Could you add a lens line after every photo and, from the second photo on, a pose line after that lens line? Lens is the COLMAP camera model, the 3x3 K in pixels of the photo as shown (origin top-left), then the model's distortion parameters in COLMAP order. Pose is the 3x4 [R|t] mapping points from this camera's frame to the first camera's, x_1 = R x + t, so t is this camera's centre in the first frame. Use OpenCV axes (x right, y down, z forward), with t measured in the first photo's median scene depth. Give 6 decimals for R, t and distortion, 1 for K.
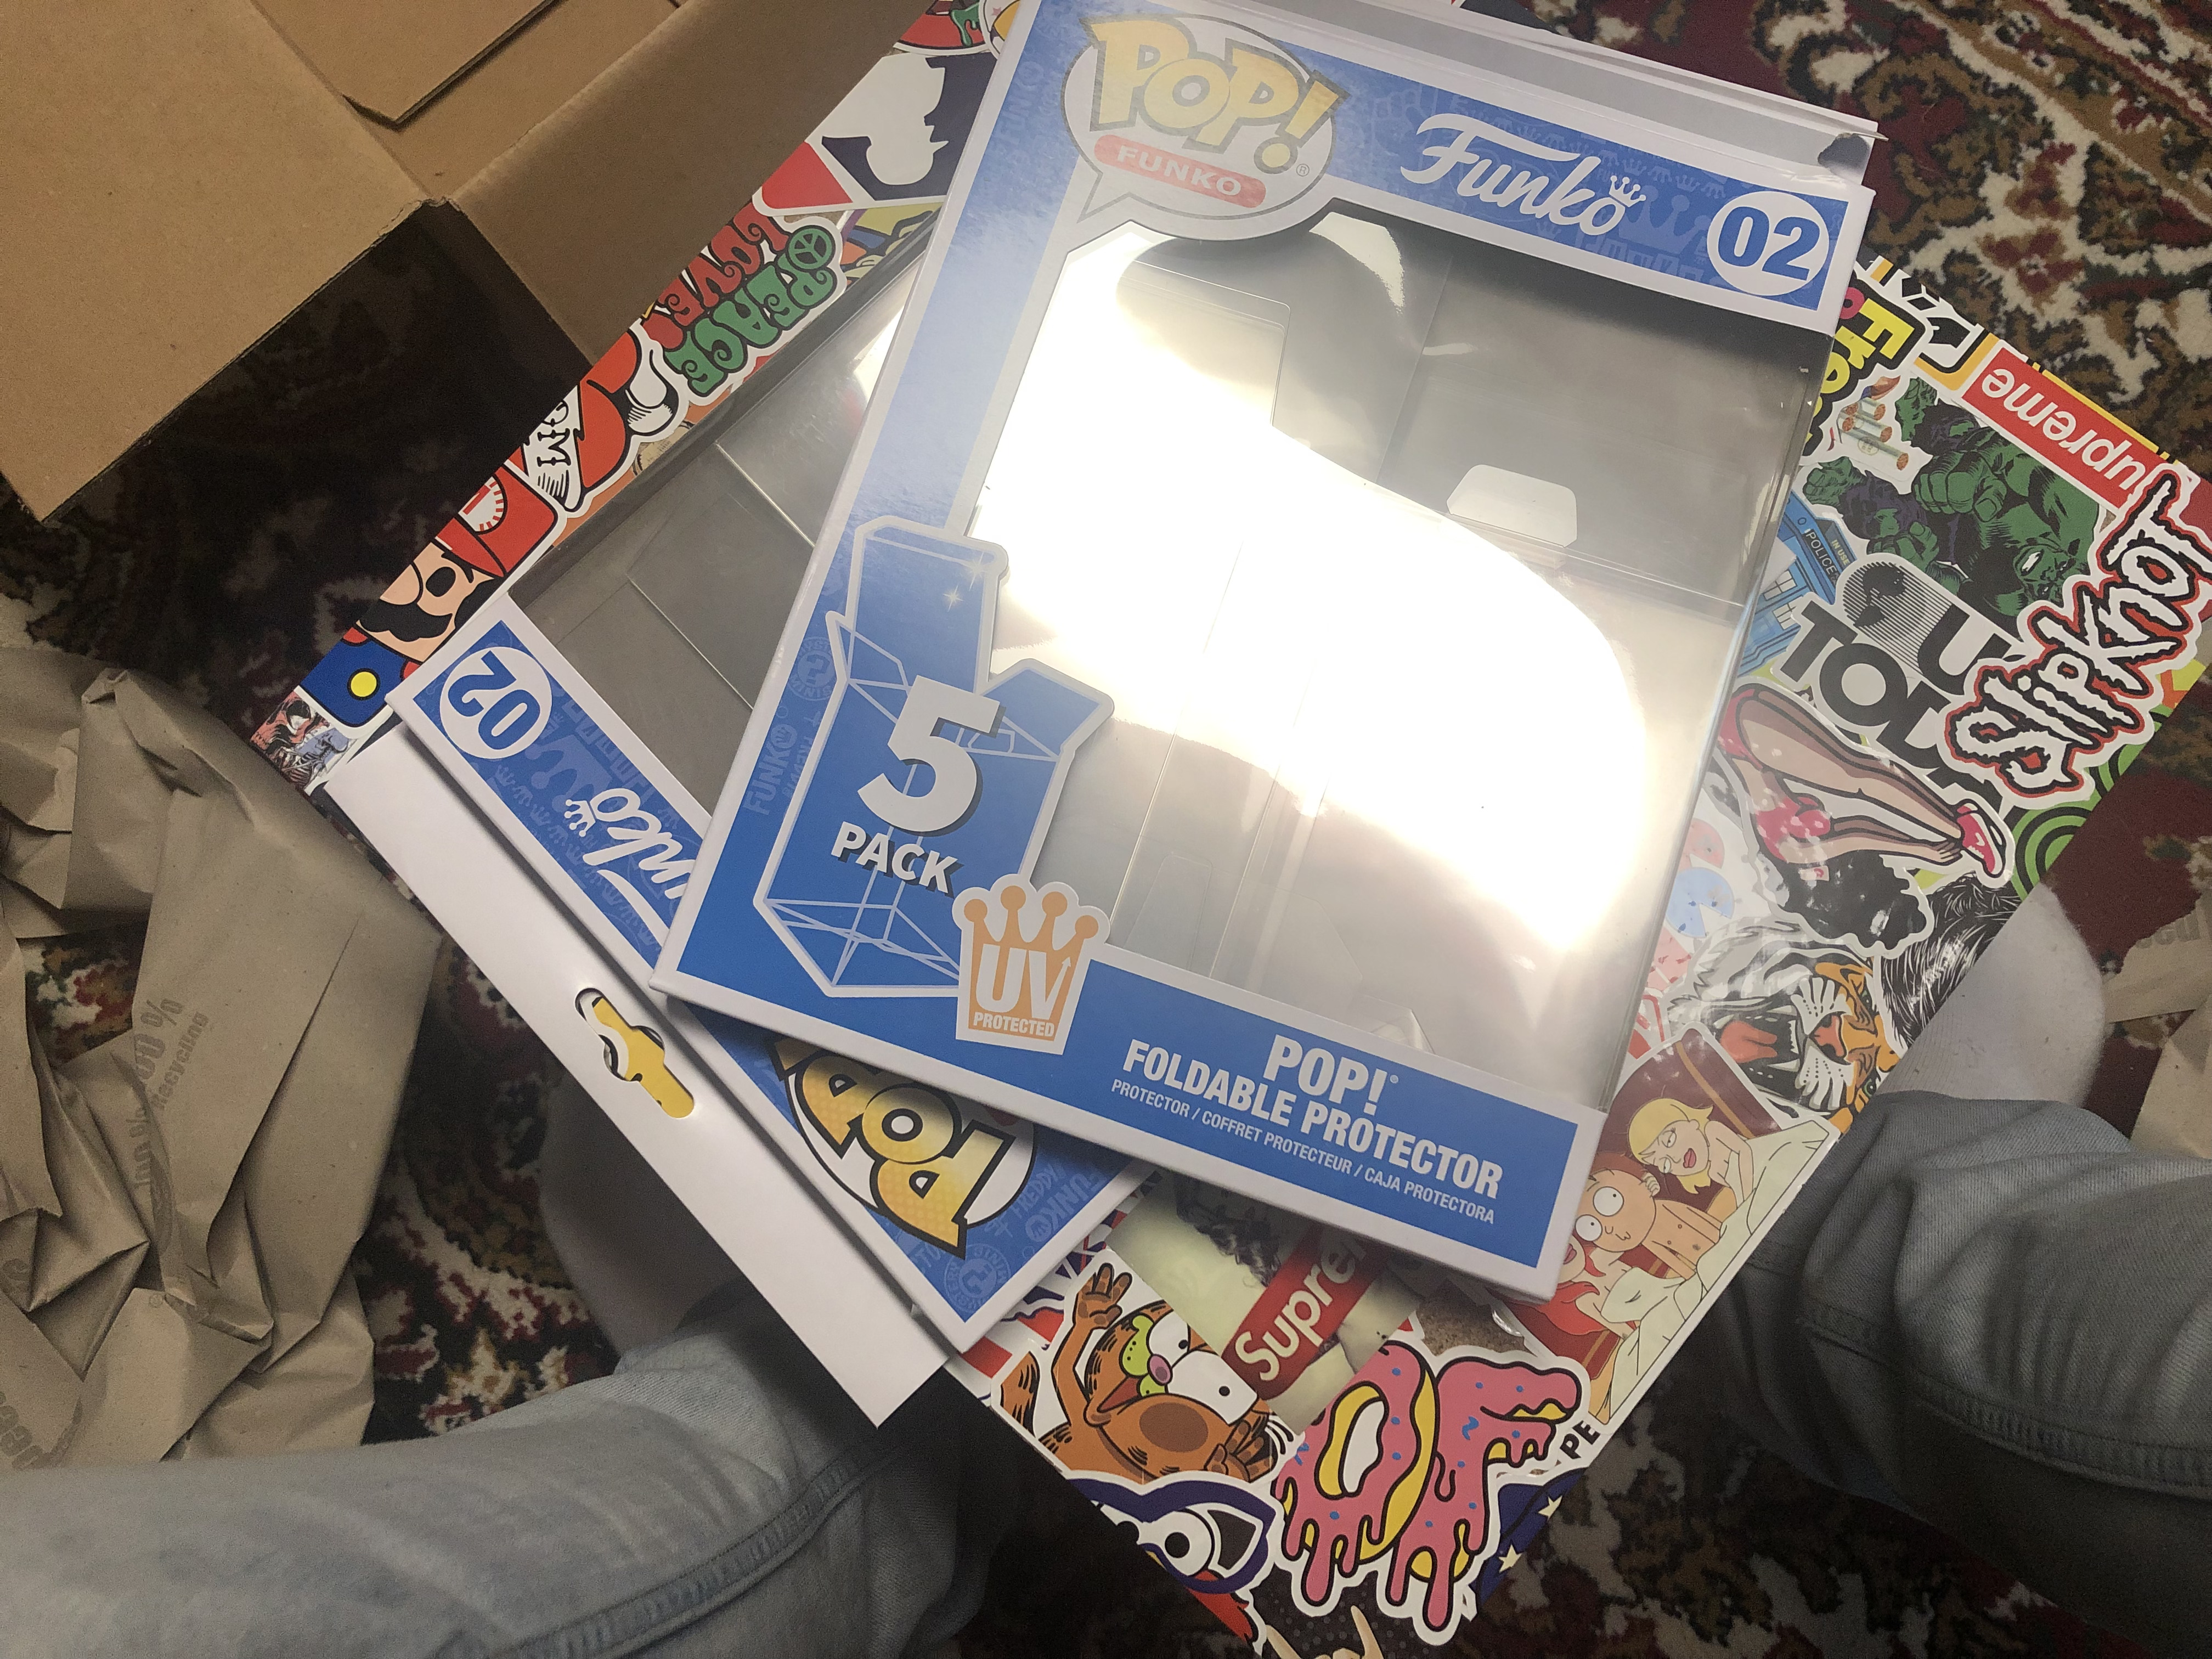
lens RADIAL K [[1799.5, 0, 1115.2], [0, 1799.5, 779.5], [0, 0, 1]] dist [-0.002060, 0.008741]
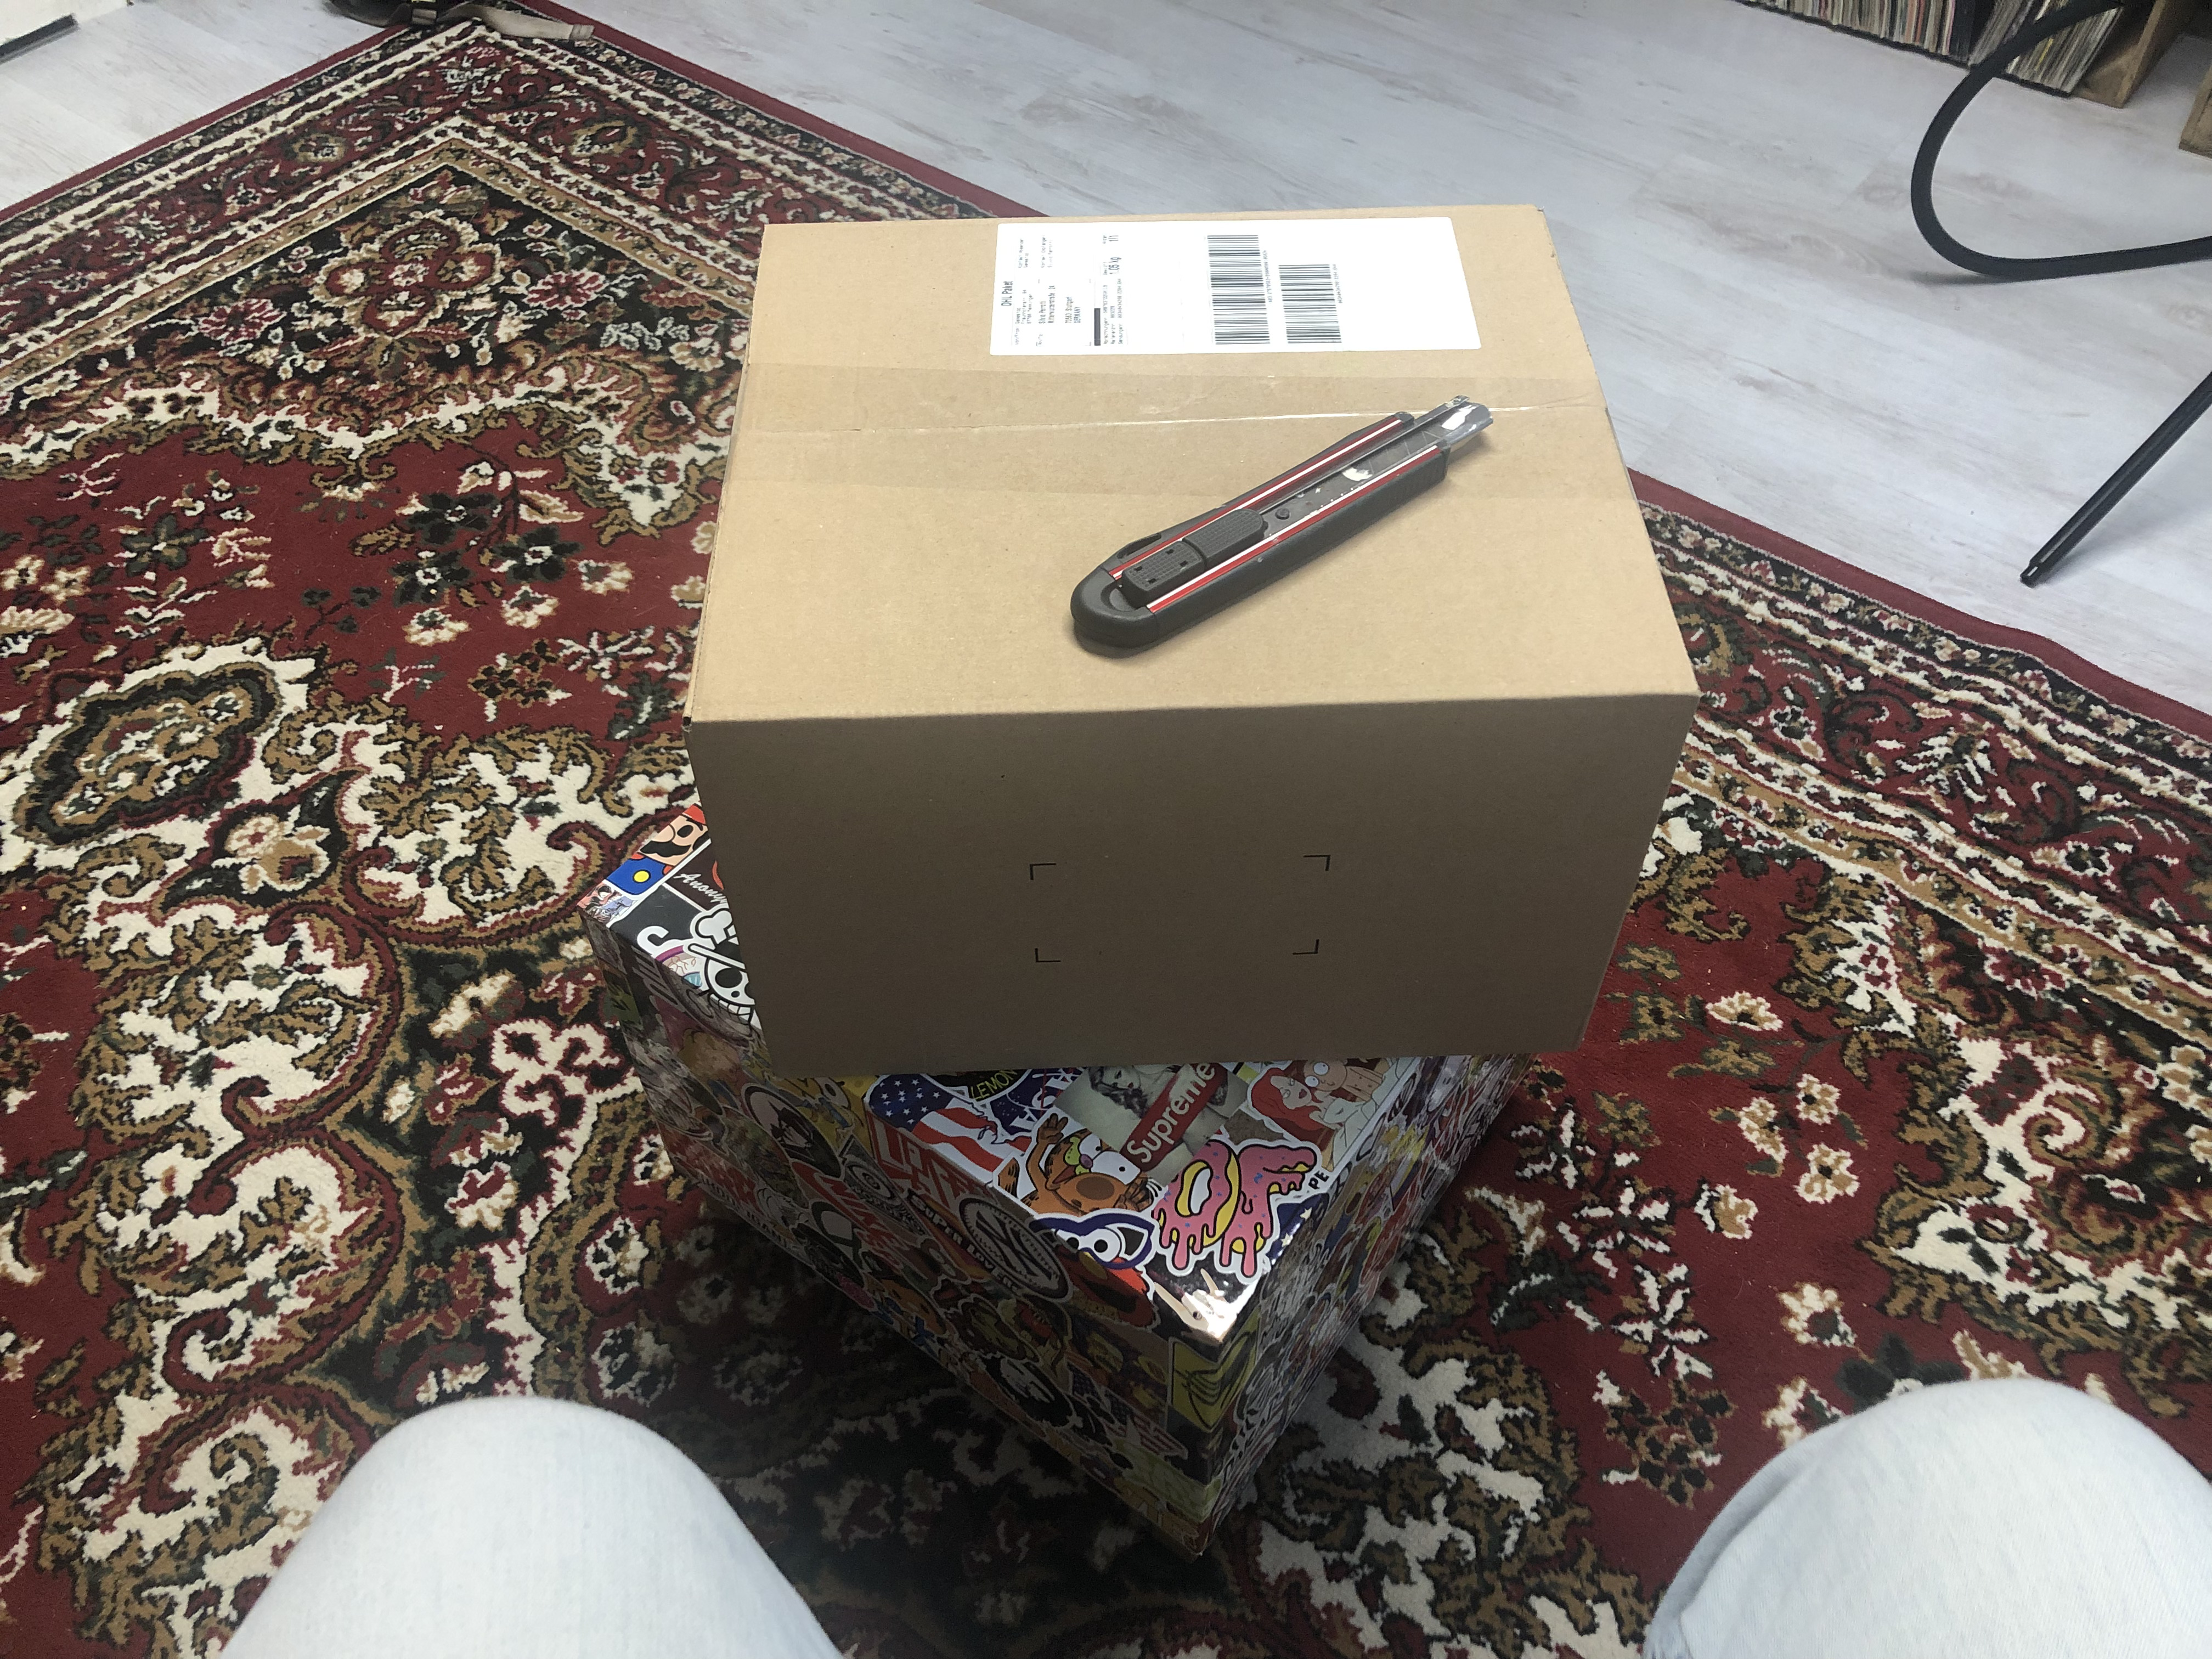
lens RADIAL K [[1844.0, 0, 1106.0], [0, 1844.0, 829.5], [0, 0, 1]] dist [0.008226, 0.000909]
pose [[0.997077, -0.028971, 0.070703, -0.056444], [0.060086, 0.868915, -0.491301, 0.701573], [-0.047202, 0.494113, 0.868116, -0.571527]]
